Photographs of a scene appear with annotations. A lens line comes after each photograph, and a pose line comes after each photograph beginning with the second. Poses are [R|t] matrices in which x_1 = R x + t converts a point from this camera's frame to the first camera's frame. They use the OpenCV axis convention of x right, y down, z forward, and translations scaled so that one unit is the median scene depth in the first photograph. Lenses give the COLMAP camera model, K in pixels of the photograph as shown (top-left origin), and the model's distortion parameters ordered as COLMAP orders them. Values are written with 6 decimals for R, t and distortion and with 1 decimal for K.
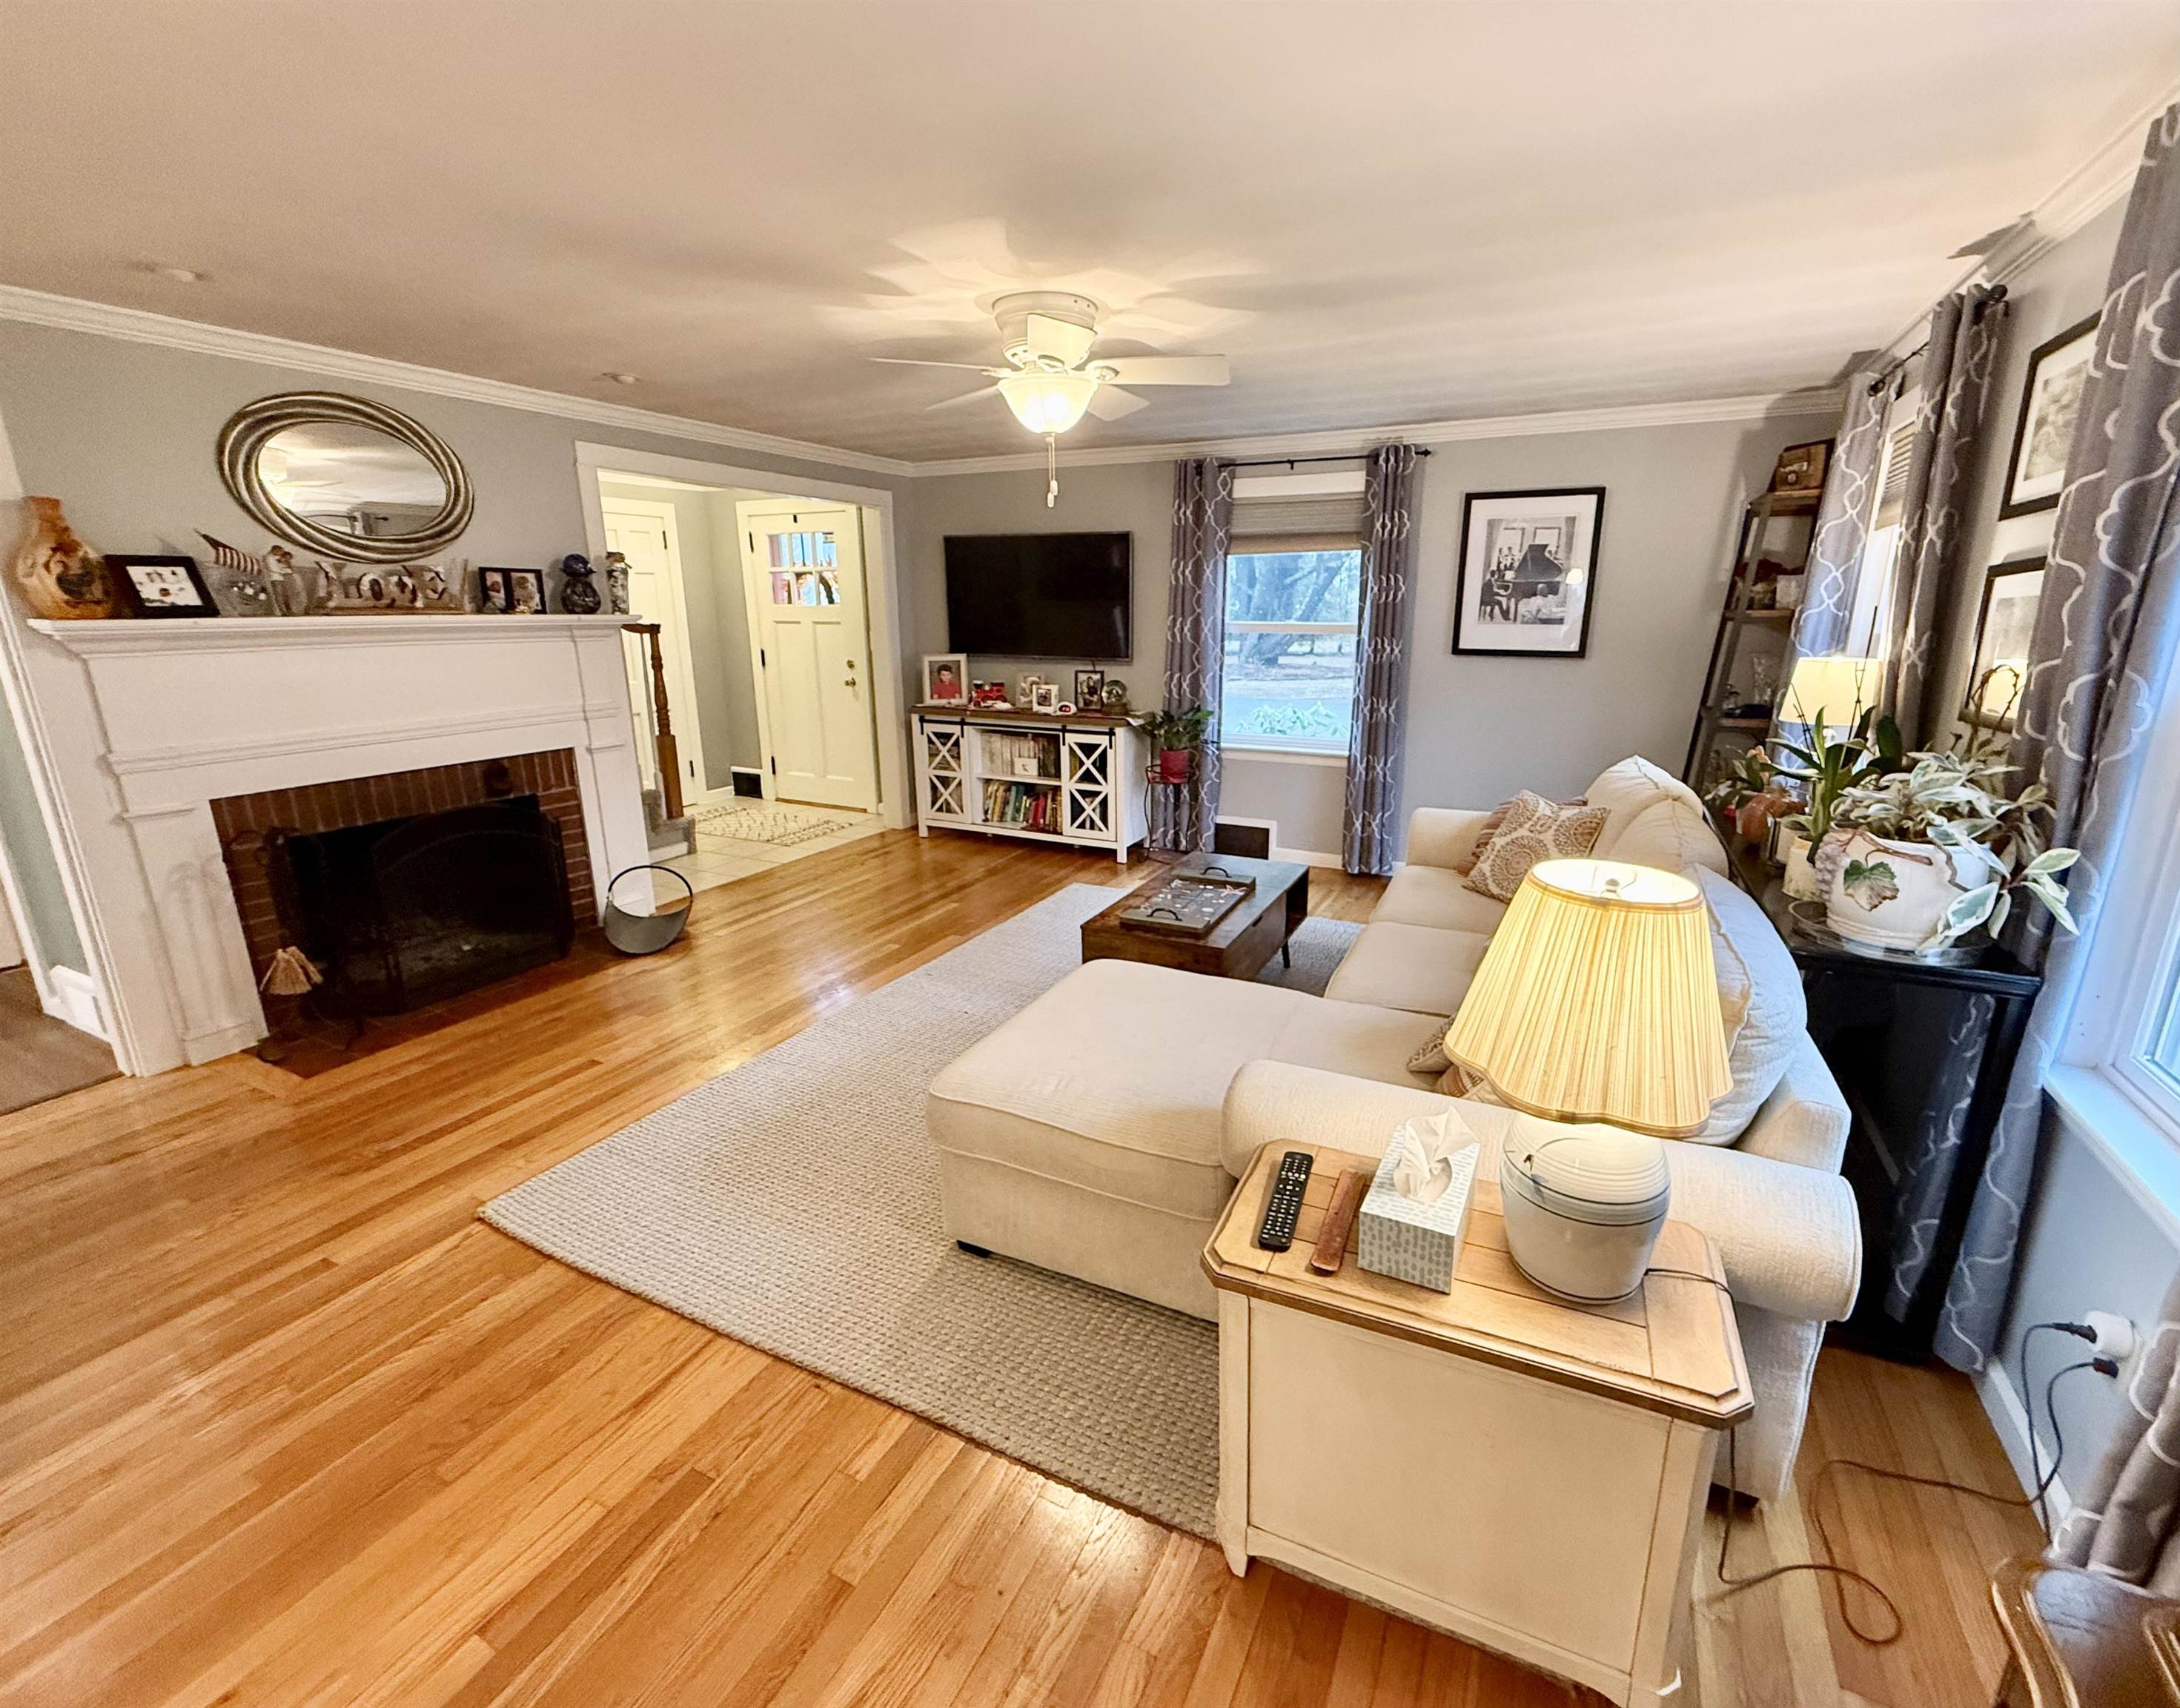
lens RADIAL K [[944.2, 0, 1128.2], [0, 944.2, 859.1], [0, 0, 1]] dist [0.018854, -0.000045]
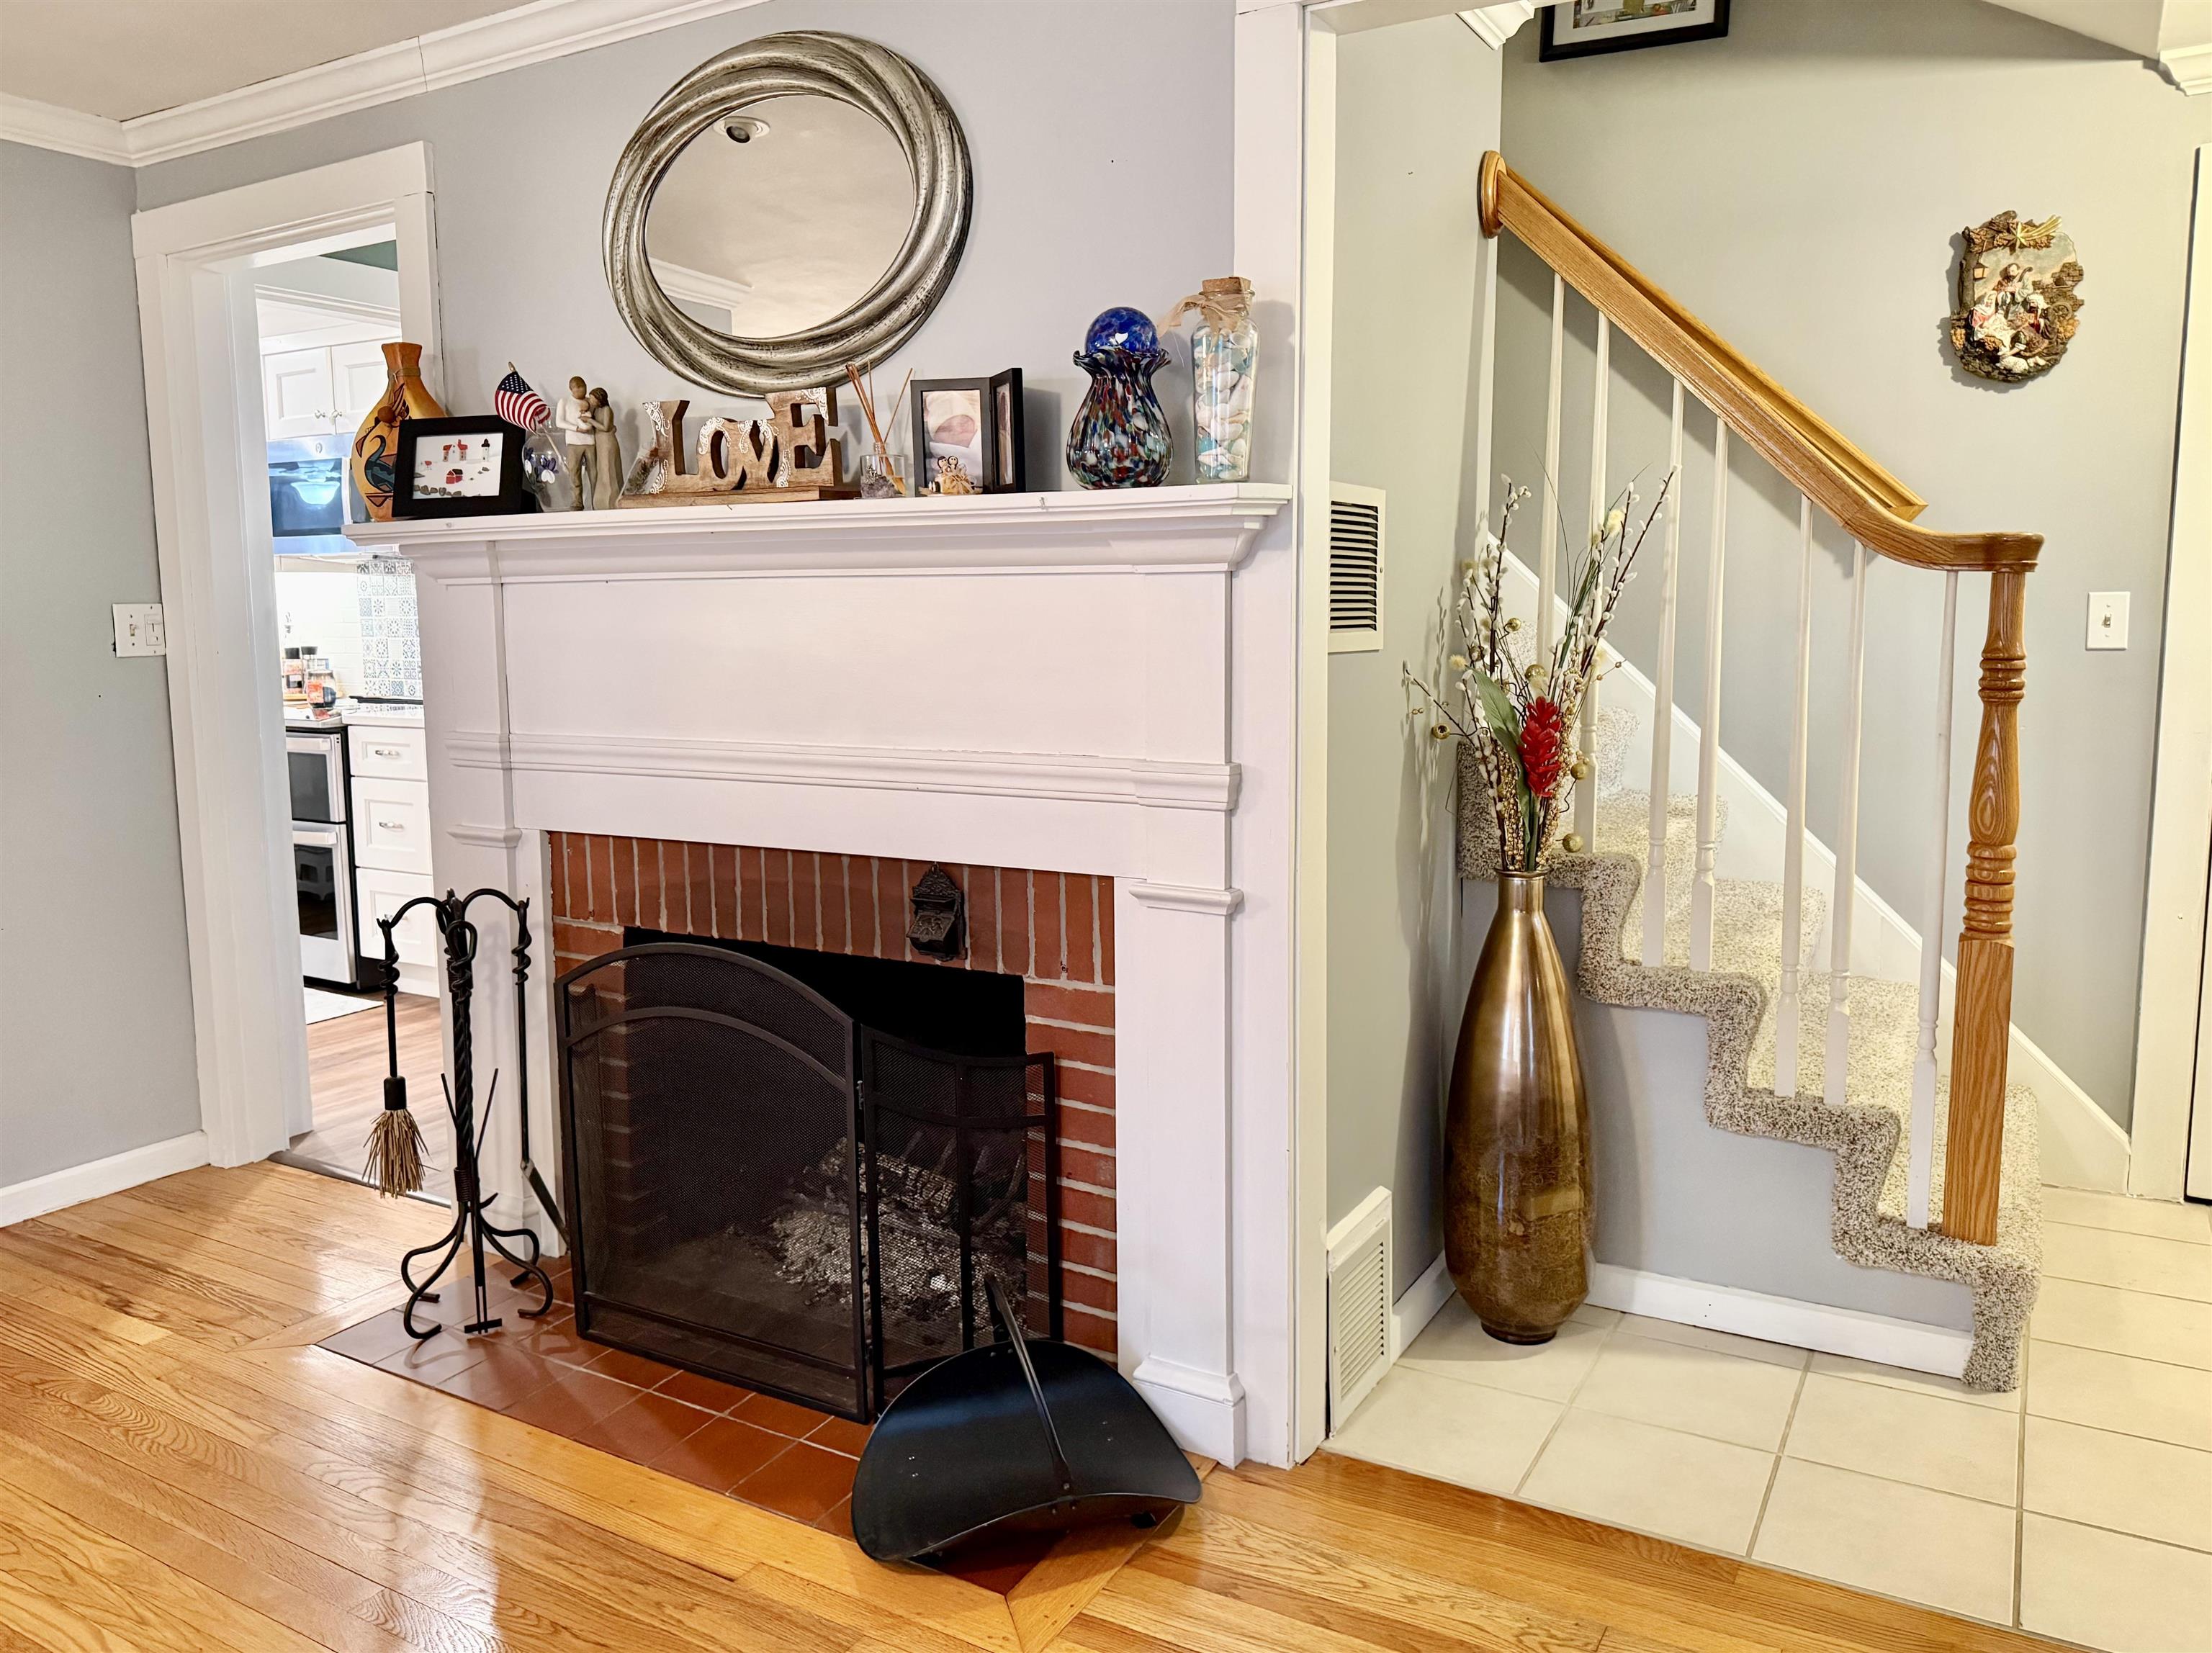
lens RADIAL K [[1640.1, 0, 1106.0], [0, 1640.1, 826.5], [0, 0, 1]] dist [0.027531, -0.003197]
pose [[-0.083349, 0.135078, -0.987323, -0.000147], [-0.256761, 0.954408, 0.152250, -0.230761], [0.962874, 0.266196, -0.044866, 1.045942]]
